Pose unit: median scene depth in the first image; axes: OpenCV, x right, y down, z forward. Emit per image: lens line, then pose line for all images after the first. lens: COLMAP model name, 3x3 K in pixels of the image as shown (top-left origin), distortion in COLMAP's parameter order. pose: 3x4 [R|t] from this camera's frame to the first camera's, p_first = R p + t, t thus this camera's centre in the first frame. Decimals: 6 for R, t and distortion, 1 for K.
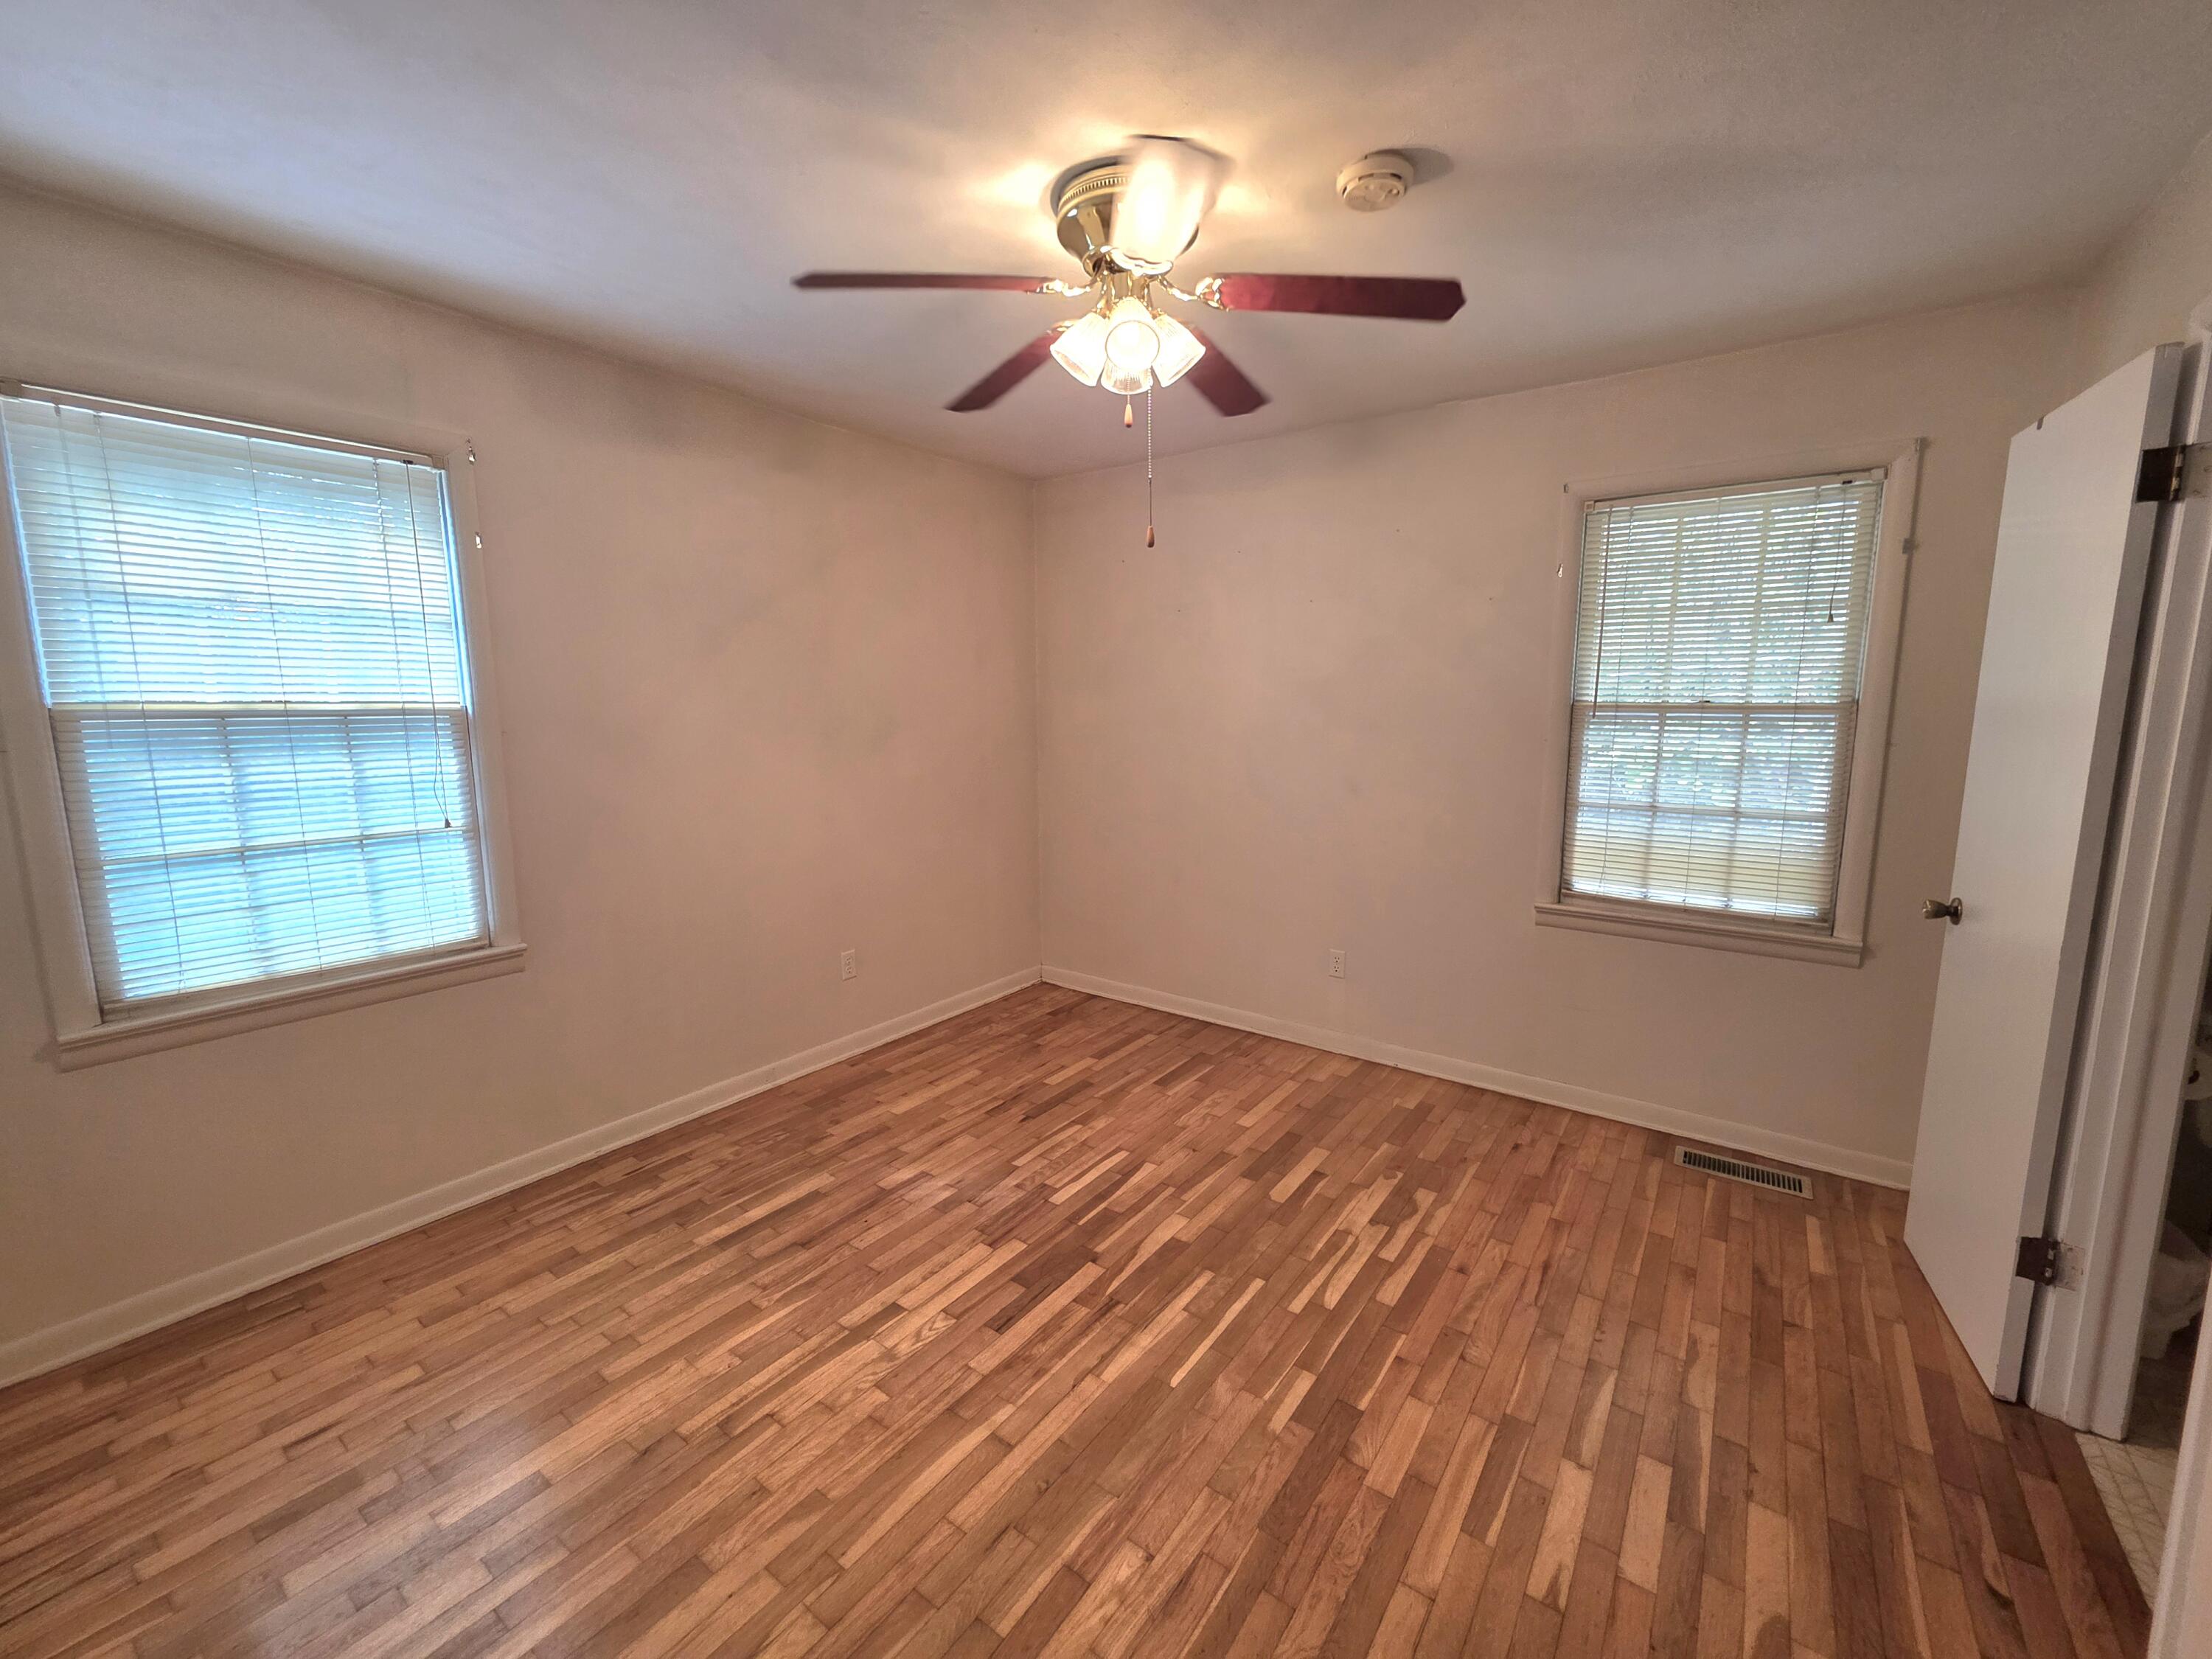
lens RADIAL K [[898.8, 0, 1122.3], [0, 898.8, 825.5], [0, 0, 1]] dist [0.001370, 0.000499]
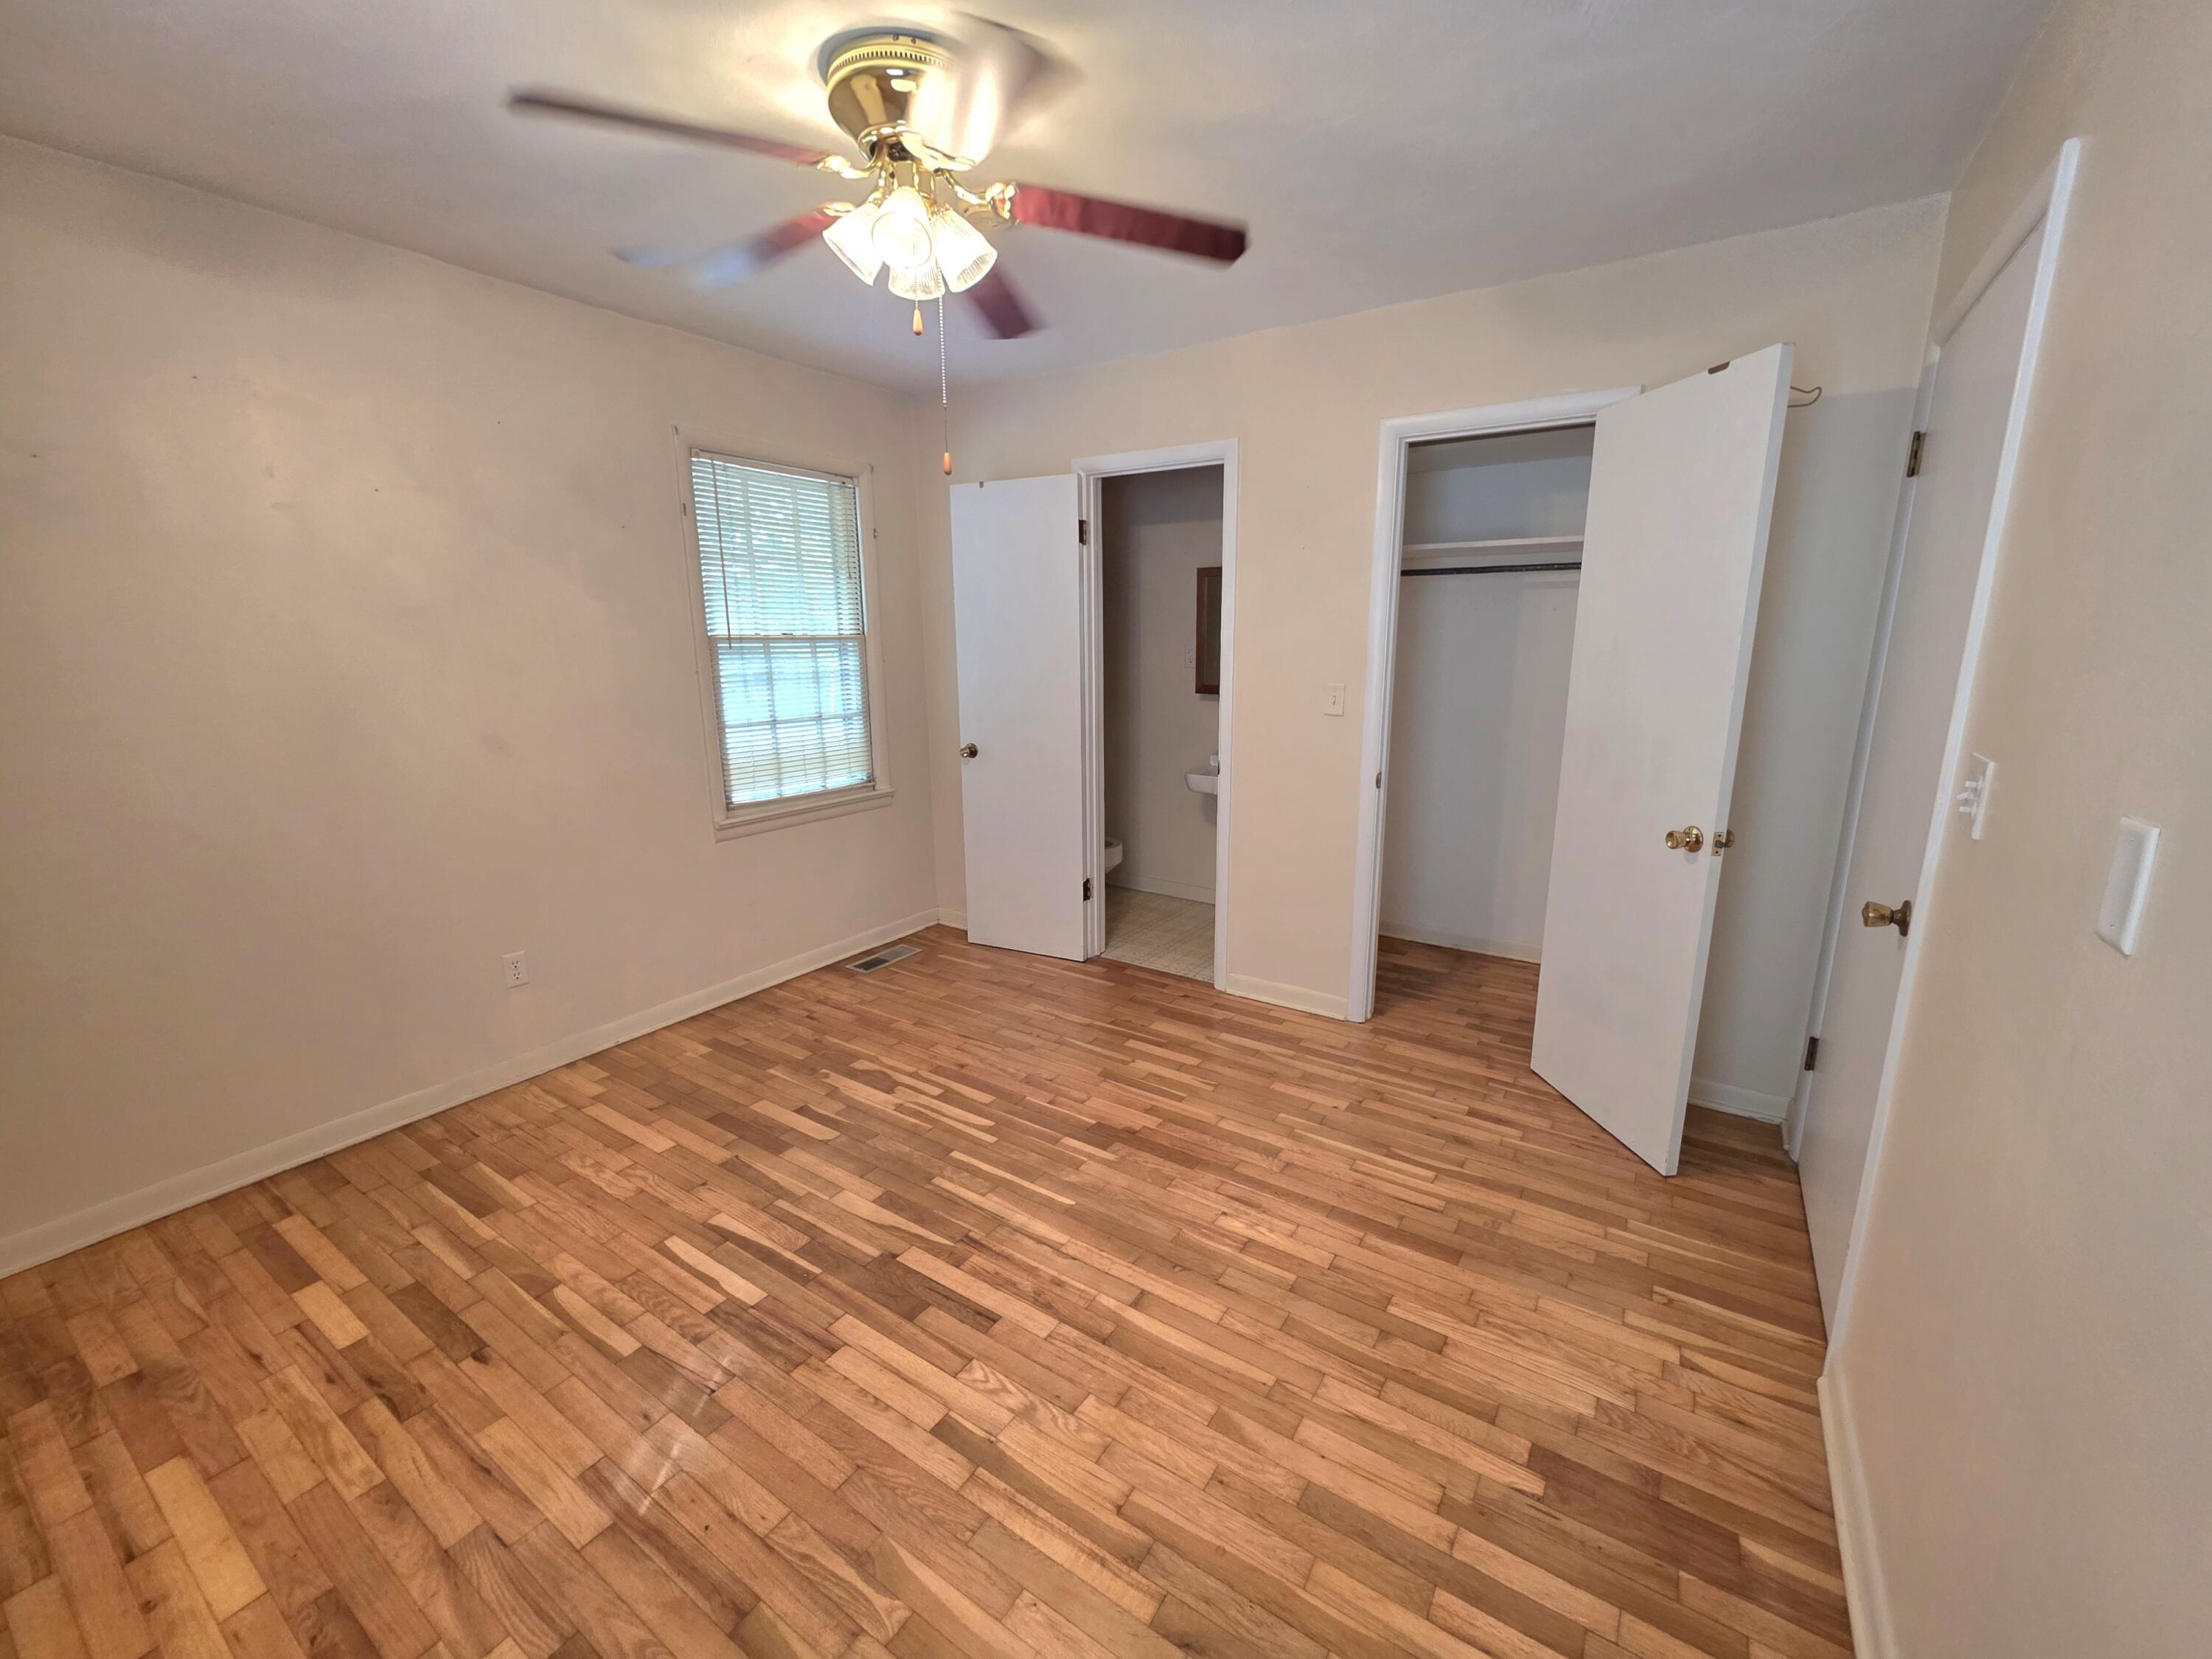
lens RADIAL K [[898.8, 0, 1121.2], [0, 898.8, 829.8], [0, 0, 1]] dist [0.001370, 0.000499]
pose [[-0.056805, -0.214911, 0.974980, -0.772968], [0.143474, 0.964663, 0.220997, -0.092596], [-0.988022, 0.152438, -0.023964, 0.671763]]
